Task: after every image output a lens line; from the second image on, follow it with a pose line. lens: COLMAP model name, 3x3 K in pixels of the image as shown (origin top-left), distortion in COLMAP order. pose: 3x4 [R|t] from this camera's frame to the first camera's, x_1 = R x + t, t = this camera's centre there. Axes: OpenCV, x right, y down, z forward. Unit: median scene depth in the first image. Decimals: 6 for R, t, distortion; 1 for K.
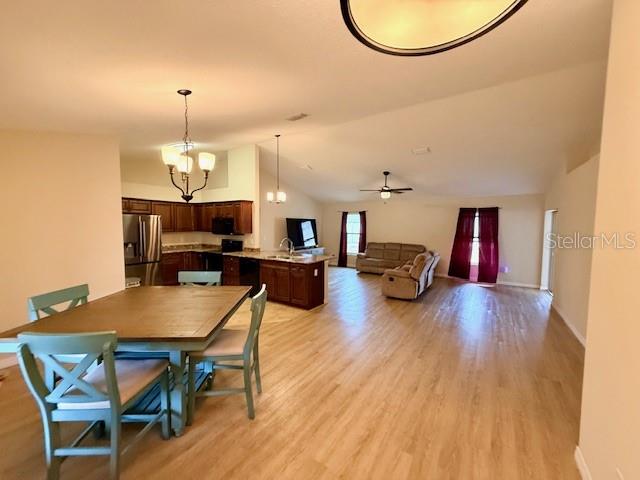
lens RADIAL K [[256.0, 0, 320.0], [0, 256.0, 240.0], [0, 0, 1]] dist [0.001299, 0.000285]
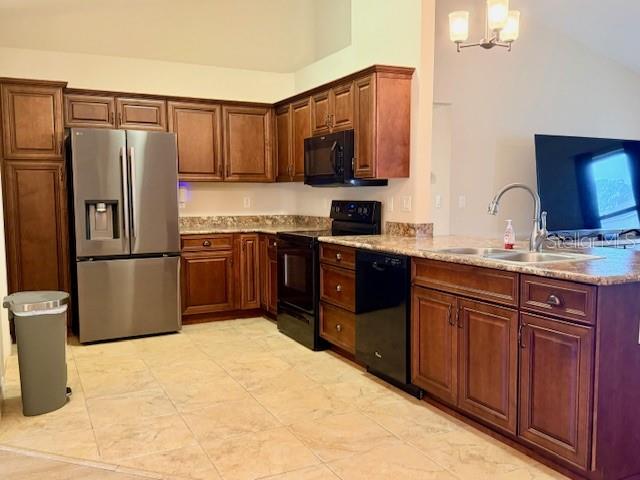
lens RADIAL K [[562.9, 0, 320.7], [0, 562.9, 244.1], [0, 0, 1]] dist [0.135236, -0.236447]
pose [[0.868158, 0.031876, -0.495262, -0.013589], [-0.018086, 0.999304, 0.032614, 0.035161], [0.495958, -0.019357, 0.868131, 0.340816]]
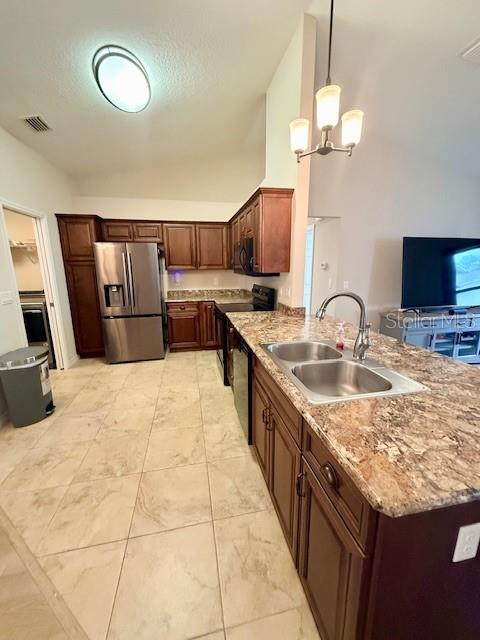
lens RADIAL K [[256.0, 0, 240.0], [0, 256.0, 320.0], [0, 0, 1]] dist [0.001299, 0.000285]
pose [[0.711655, 0.132408, -0.689939, -0.019305], [-0.030415, 0.986964, 0.158039, -0.012209], [0.701871, -0.091485, 0.706405, 0.625879]]
